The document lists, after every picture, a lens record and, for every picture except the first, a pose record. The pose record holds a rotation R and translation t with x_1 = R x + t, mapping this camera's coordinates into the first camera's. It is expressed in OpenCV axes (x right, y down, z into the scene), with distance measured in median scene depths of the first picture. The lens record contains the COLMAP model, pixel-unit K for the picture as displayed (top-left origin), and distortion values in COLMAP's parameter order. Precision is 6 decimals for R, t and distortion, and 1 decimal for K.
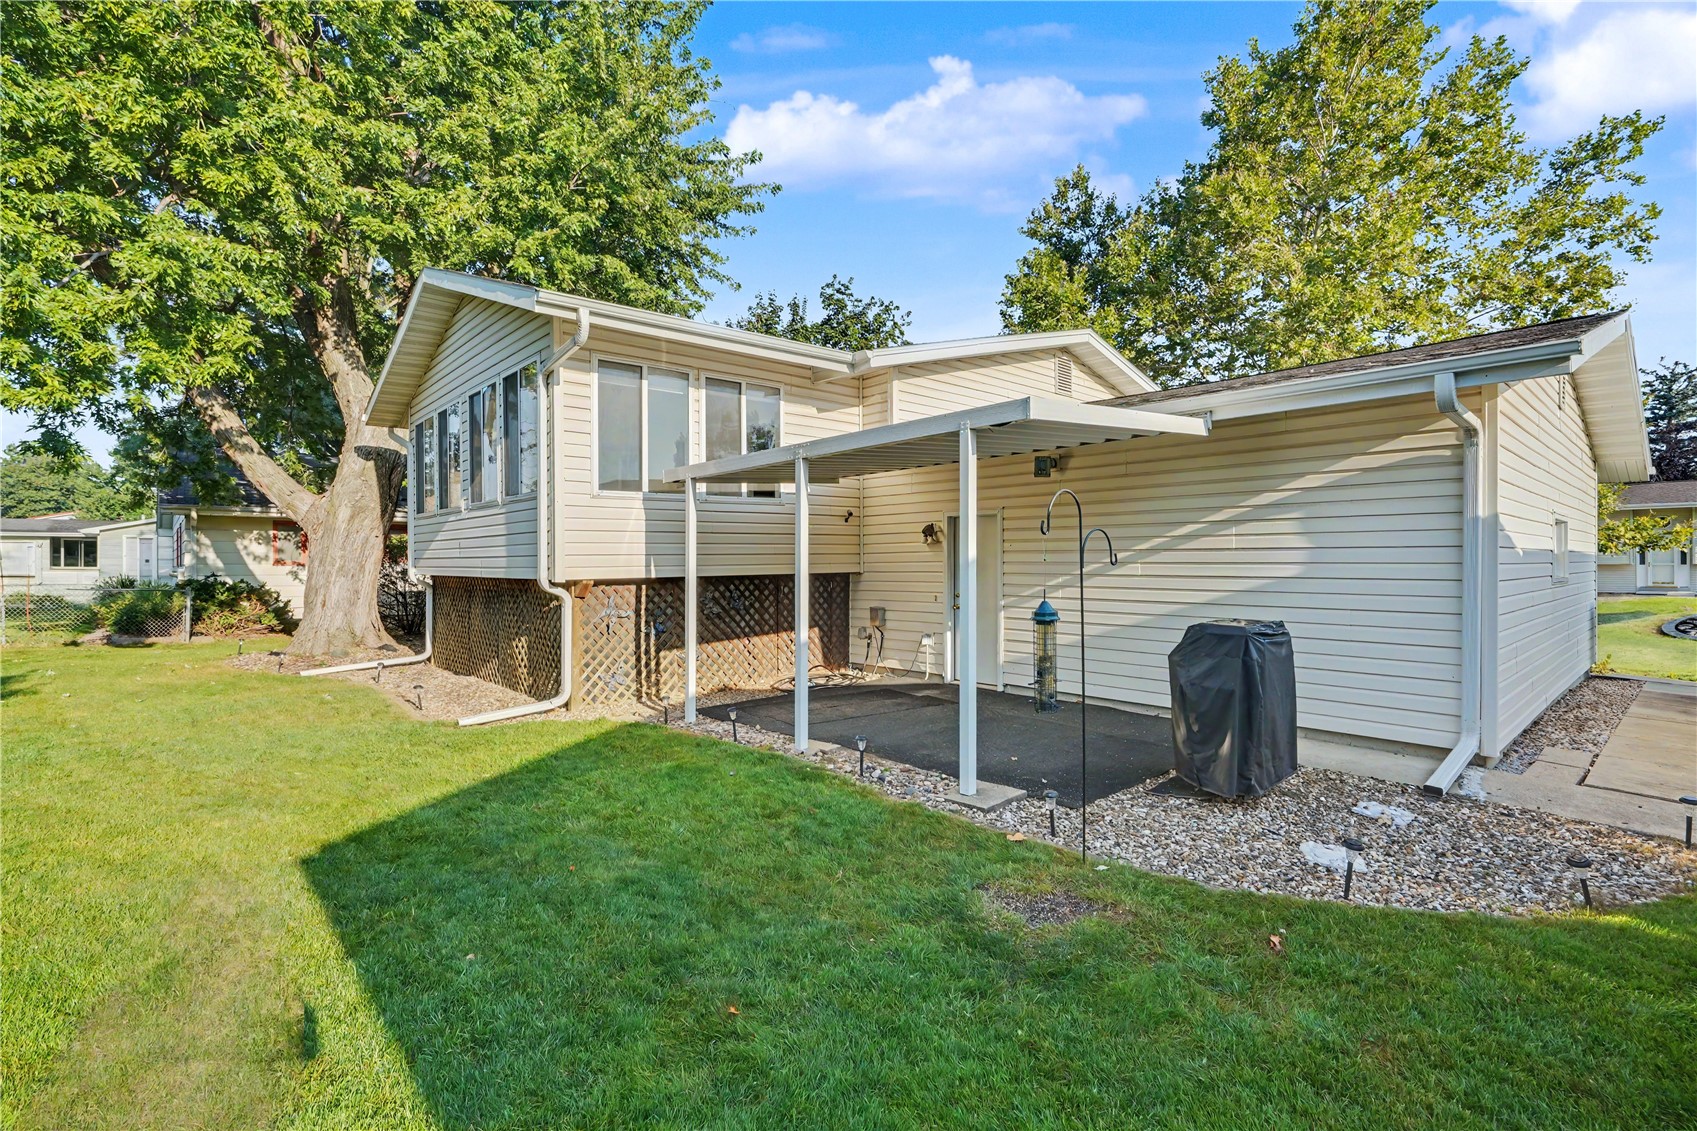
lens RADIAL K [[771.3, 0, 854.9], [0, 771.3, 572.1], [0, 0, 1]] dist [-0.000237, 0.000116]
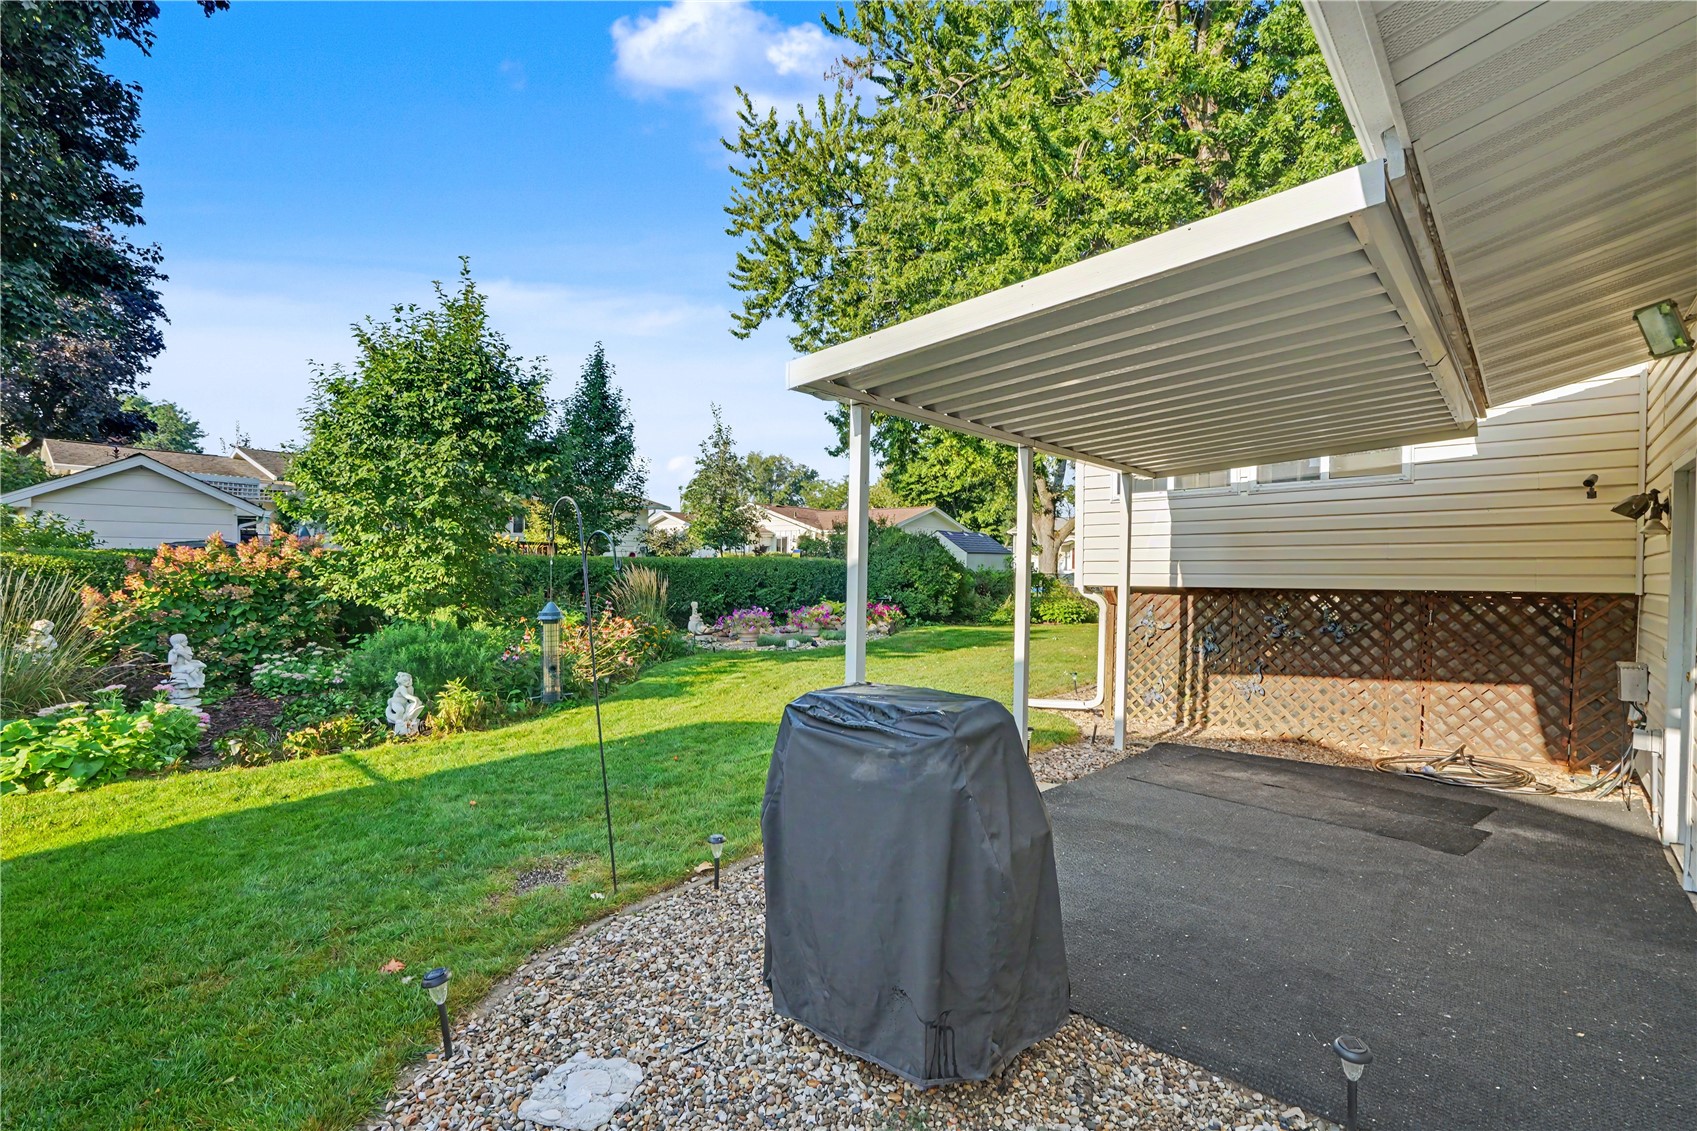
lens RADIAL K [[771.3, 0, 854.9], [0, 771.3, 572.1], [0, 0, 1]] dist [-0.000237, 0.000116]
pose [[0.114140, 0.013630, -0.993371, 0.520193], [-0.020125, 0.999732, 0.011404, -0.011132], [0.993261, 0.018690, 0.114383, 0.490273]]
